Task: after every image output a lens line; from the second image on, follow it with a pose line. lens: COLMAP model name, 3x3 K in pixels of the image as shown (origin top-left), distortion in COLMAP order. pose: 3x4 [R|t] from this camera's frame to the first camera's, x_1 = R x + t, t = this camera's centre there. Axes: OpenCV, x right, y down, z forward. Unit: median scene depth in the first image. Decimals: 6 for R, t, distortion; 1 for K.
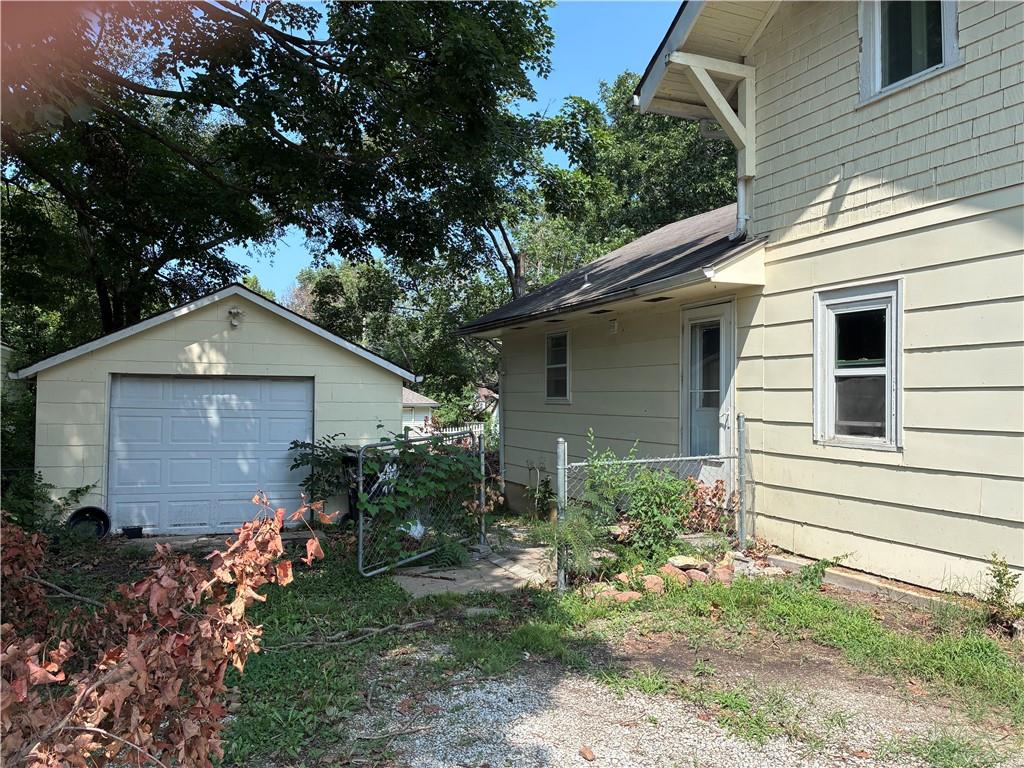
lens RADIAL K [[779.7, 0, 508.8], [0, 779.7, 382.3], [0, 0, 1]] dist [0.052463, -0.088590]
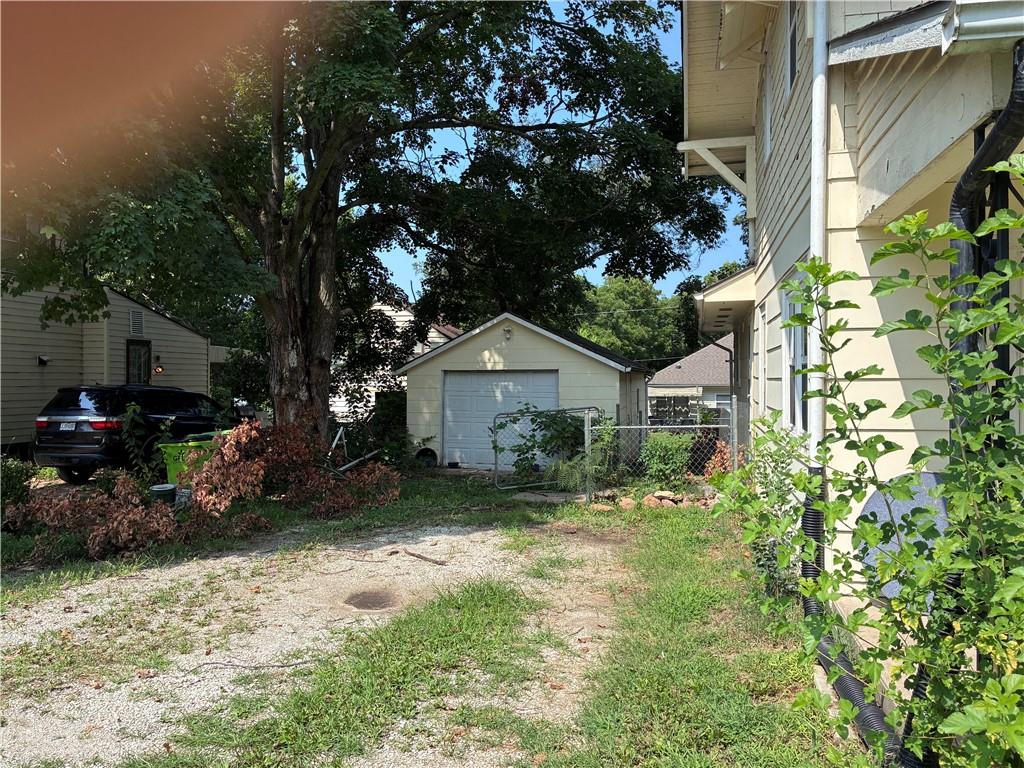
lens RADIAL K [[779.7, 0, 508.8], [0, 779.7, 382.3], [0, 0, 1]] dist [0.052463, -0.088590]
pose [[0.803813, -0.005628, -0.594856, 0.588163], [0.020427, 0.999627, 0.018145, -0.012863], [0.594532, -0.026736, 0.803628, -0.252754]]
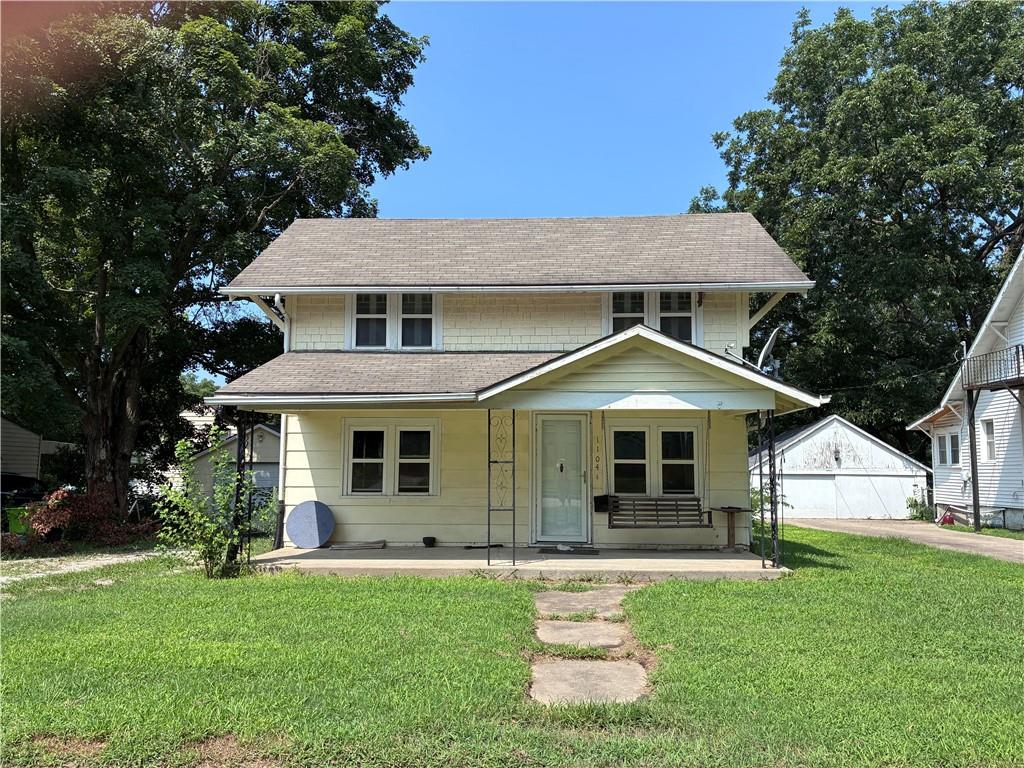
lens RADIAL K [[771.6, 0, 512.0], [0, 771.6, 384.0], [0, 0, 1]] dist [0.056618, -0.074830]
pose [[0.897874, -0.051044, -0.437283, 1.381096], [0.011461, 0.995629, -0.092688, -0.018011], [0.440103, 0.078211, 0.894535, -0.775711]]
